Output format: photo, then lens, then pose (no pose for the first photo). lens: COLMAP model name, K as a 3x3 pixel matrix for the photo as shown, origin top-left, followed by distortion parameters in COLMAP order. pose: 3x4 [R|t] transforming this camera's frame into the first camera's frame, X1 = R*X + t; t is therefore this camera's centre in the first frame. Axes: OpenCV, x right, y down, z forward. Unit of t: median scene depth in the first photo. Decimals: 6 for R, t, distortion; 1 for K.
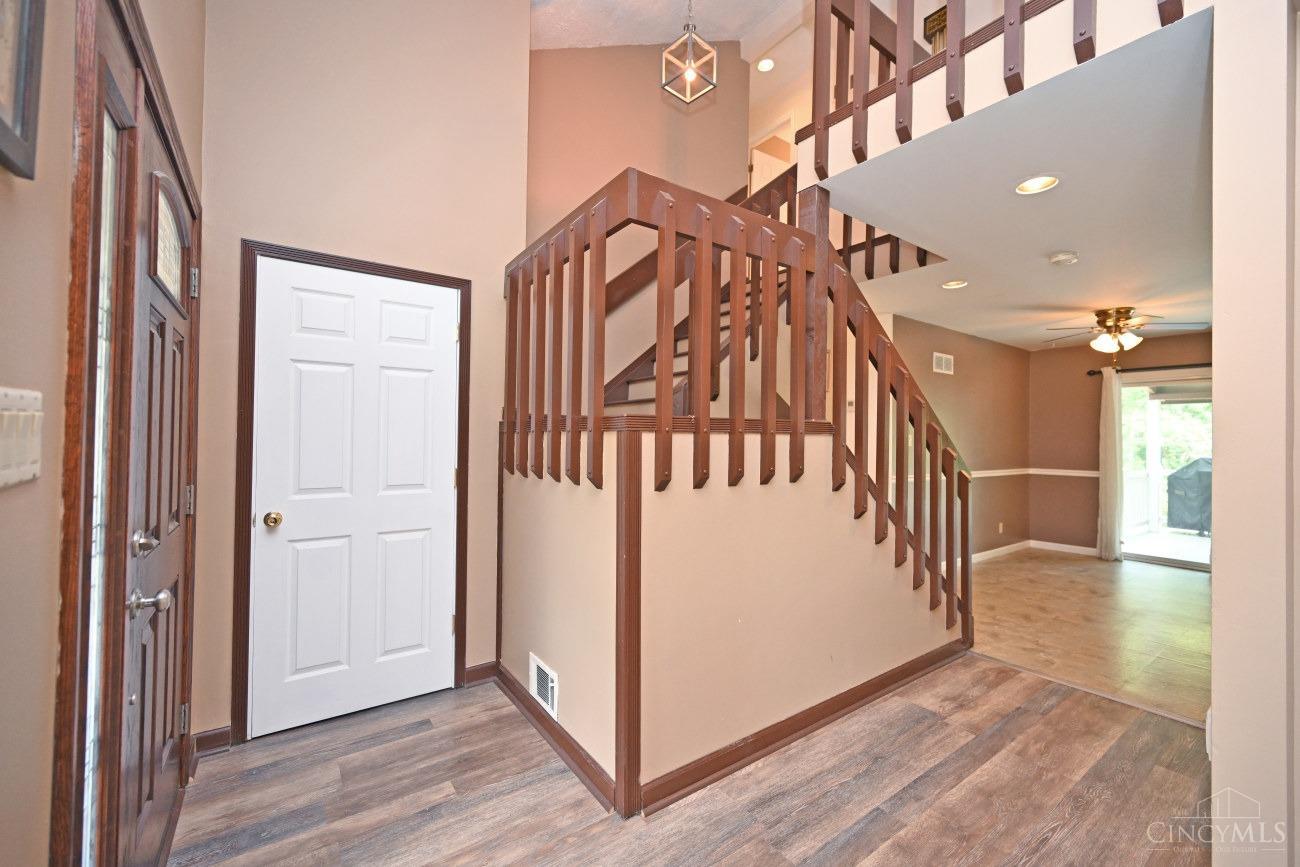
lens RADIAL K [[519.6, 0, 646.7], [0, 519.6, 436.6], [0, 0, 1]] dist [-0.000905, 0.000390]
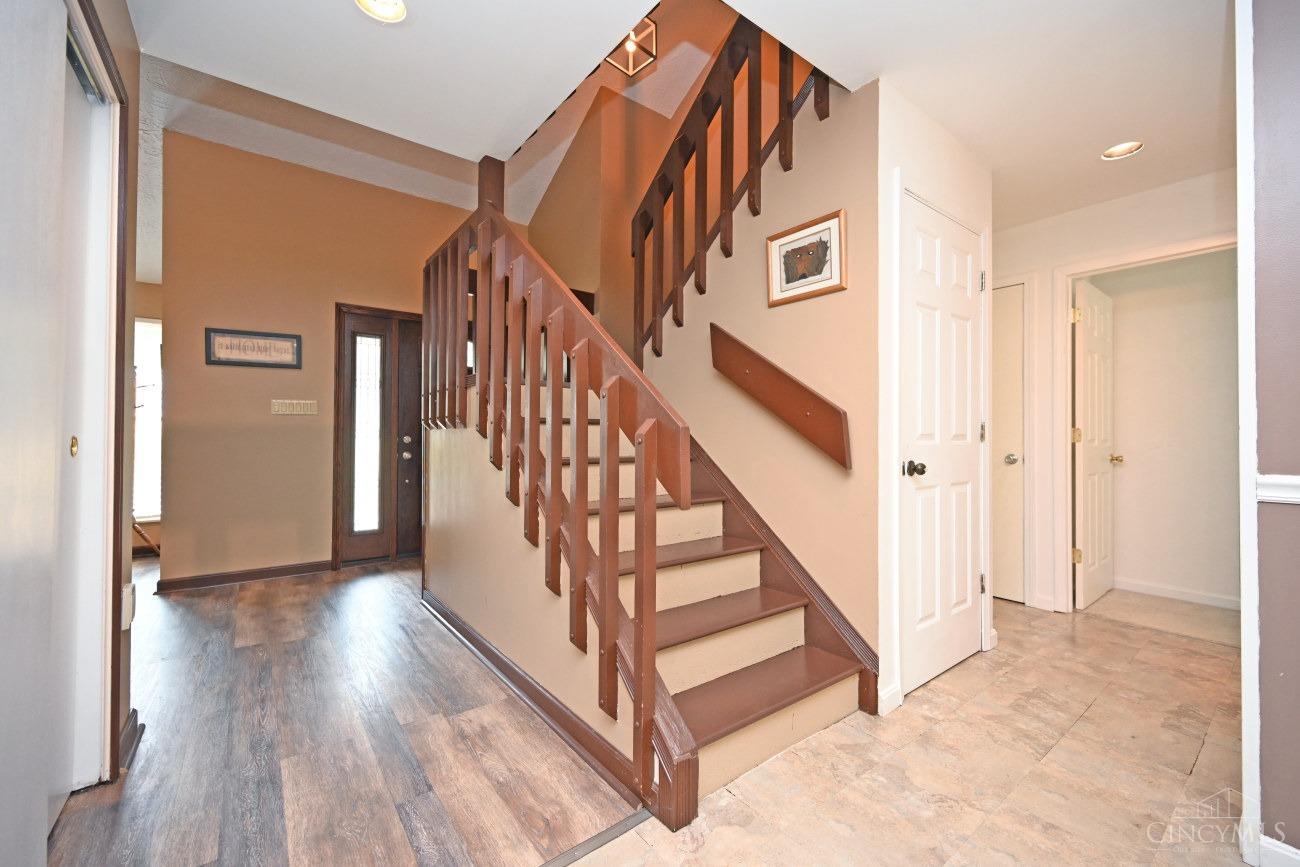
lens RADIAL K [[519.6, 0, 647.9], [0, 519.6, 429.7], [0, 0, 1]] dist [-0.000905, 0.000390]
pose [[0.040857, -0.026374, -0.998817, 1.357957], [0.007572, 0.999631, -0.026085, 0.114466], [0.999136, -0.006497, 0.041042, 1.238513]]
